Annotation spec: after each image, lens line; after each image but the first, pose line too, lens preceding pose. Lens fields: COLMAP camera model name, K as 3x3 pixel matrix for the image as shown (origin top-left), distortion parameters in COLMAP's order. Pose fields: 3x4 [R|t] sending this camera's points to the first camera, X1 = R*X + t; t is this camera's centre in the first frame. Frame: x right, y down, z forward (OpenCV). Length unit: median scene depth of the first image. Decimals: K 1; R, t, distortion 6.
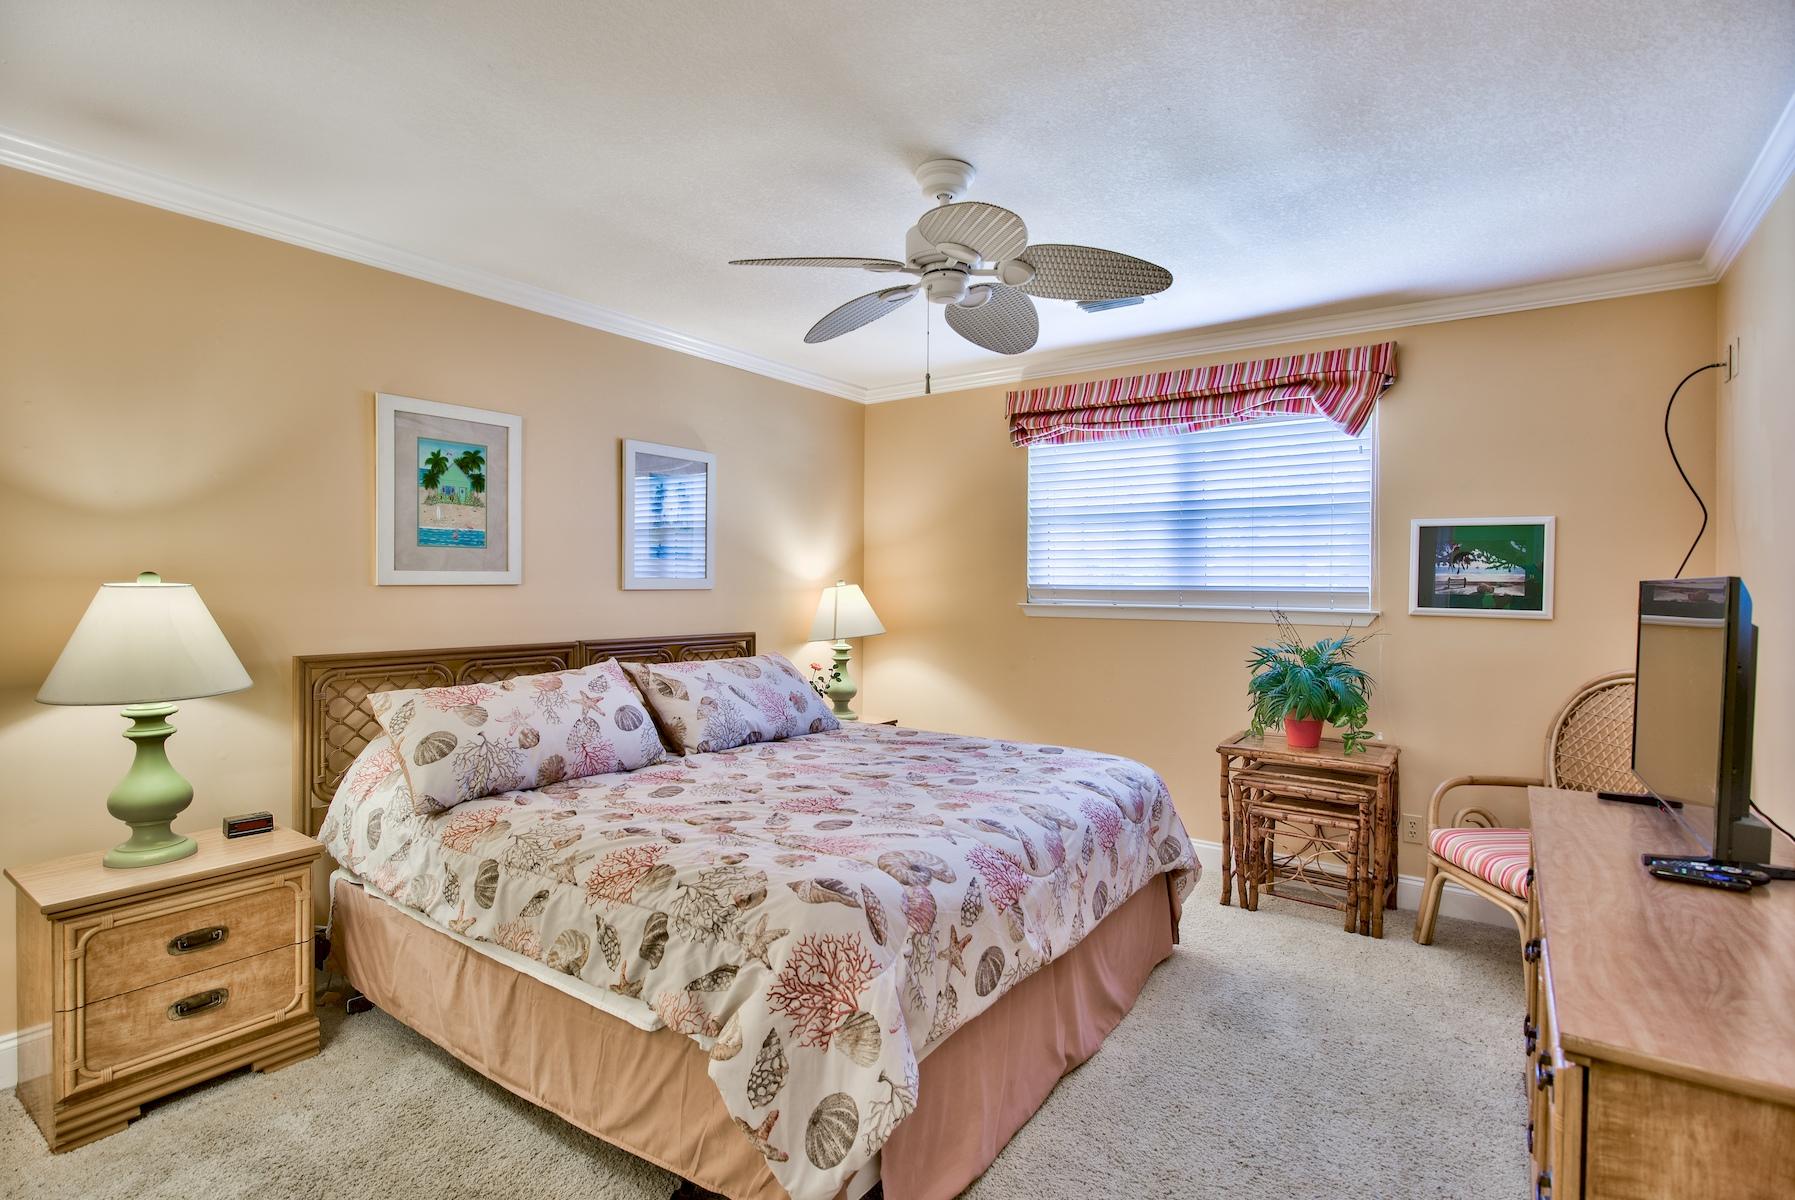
lens RADIAL K [[867.4, 0, 897.5], [0, 867.4, 600.0], [0, 0, 1]] dist [-0.002216, -0.000422]
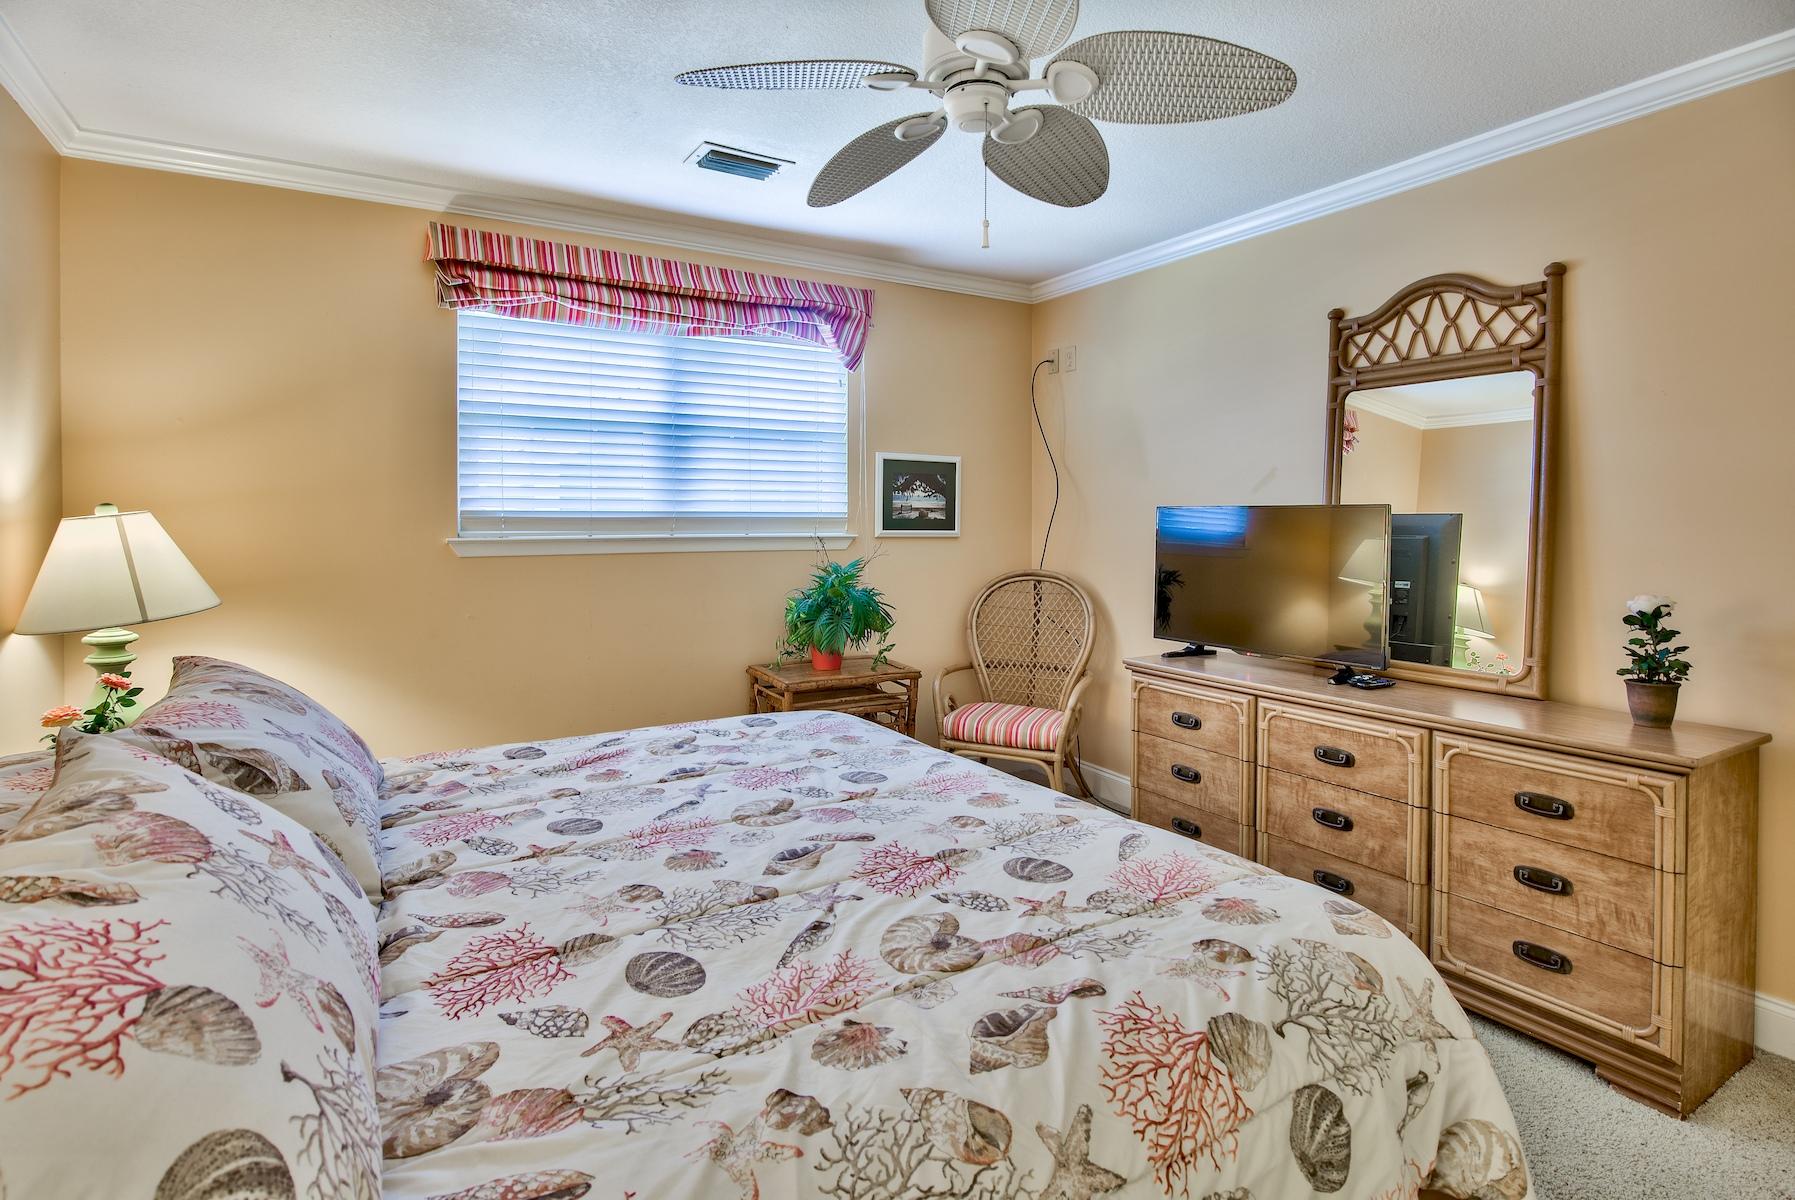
lens RADIAL K [[893.0, 0, 892.3], [0, 893.0, 528.7], [0, 0, 1]] dist [-0.000779, 0.000053]
pose [[0.408641, -0.019293, 0.912491, -0.461820], [0.019709, 0.999730, 0.012312, -0.007604], [-0.912482, 0.012953, 0.408911, 0.513145]]
